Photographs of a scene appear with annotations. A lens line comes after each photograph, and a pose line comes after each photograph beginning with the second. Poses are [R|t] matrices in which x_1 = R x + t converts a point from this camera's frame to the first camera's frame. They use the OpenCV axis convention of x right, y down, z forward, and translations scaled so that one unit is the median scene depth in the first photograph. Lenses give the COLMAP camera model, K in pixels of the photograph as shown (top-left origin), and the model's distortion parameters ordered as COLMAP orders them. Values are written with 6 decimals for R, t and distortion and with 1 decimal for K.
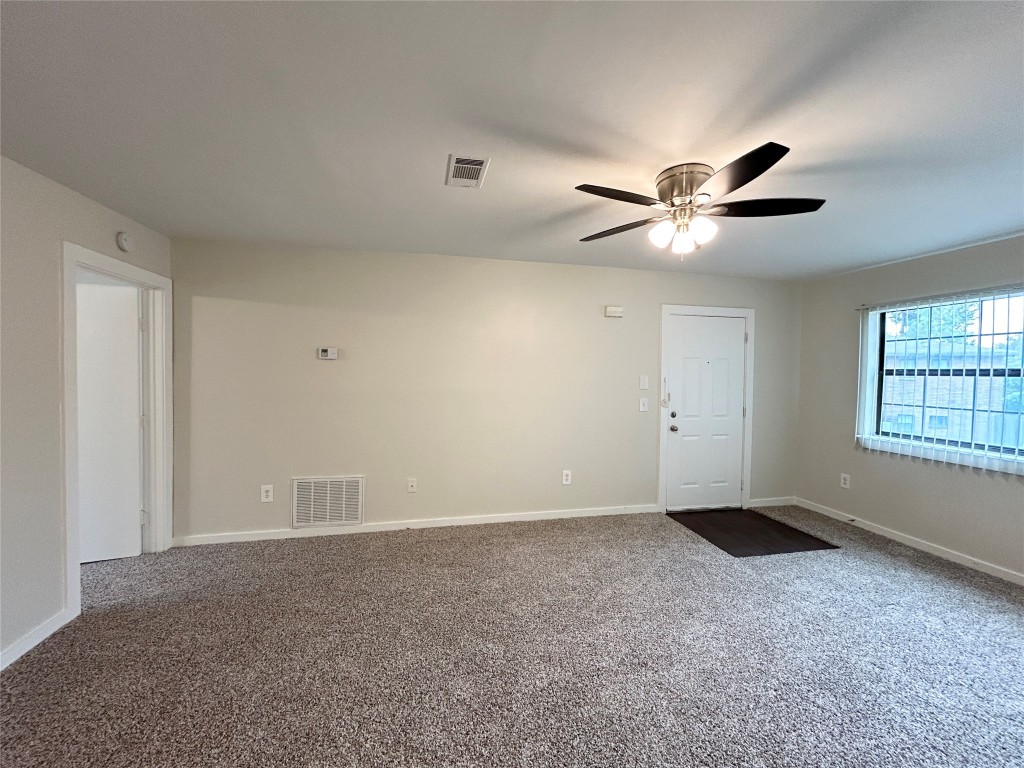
lens RADIAL K [[416.5, 0, 514.8], [0, 416.5, 381.5], [0, 0, 1]] dist [0.009148, 0.000040]
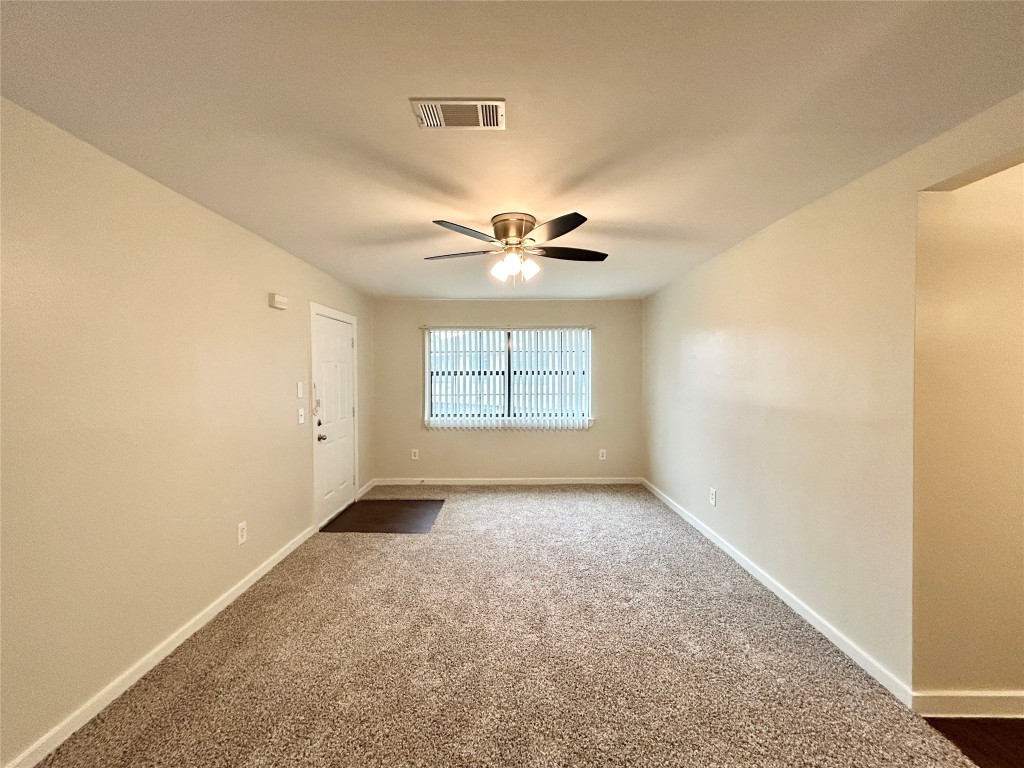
lens RADIAL K [[416.5, 0, 504.9], [0, 416.5, 386.7], [0, 0, 1]] dist [0.009148, 0.000040]
pose [[0.225745, -0.048971, 0.972955, -0.487990], [0.032572, 0.998557, 0.042702, -0.030608], [-0.973642, 0.022052, 0.227014, 0.457298]]
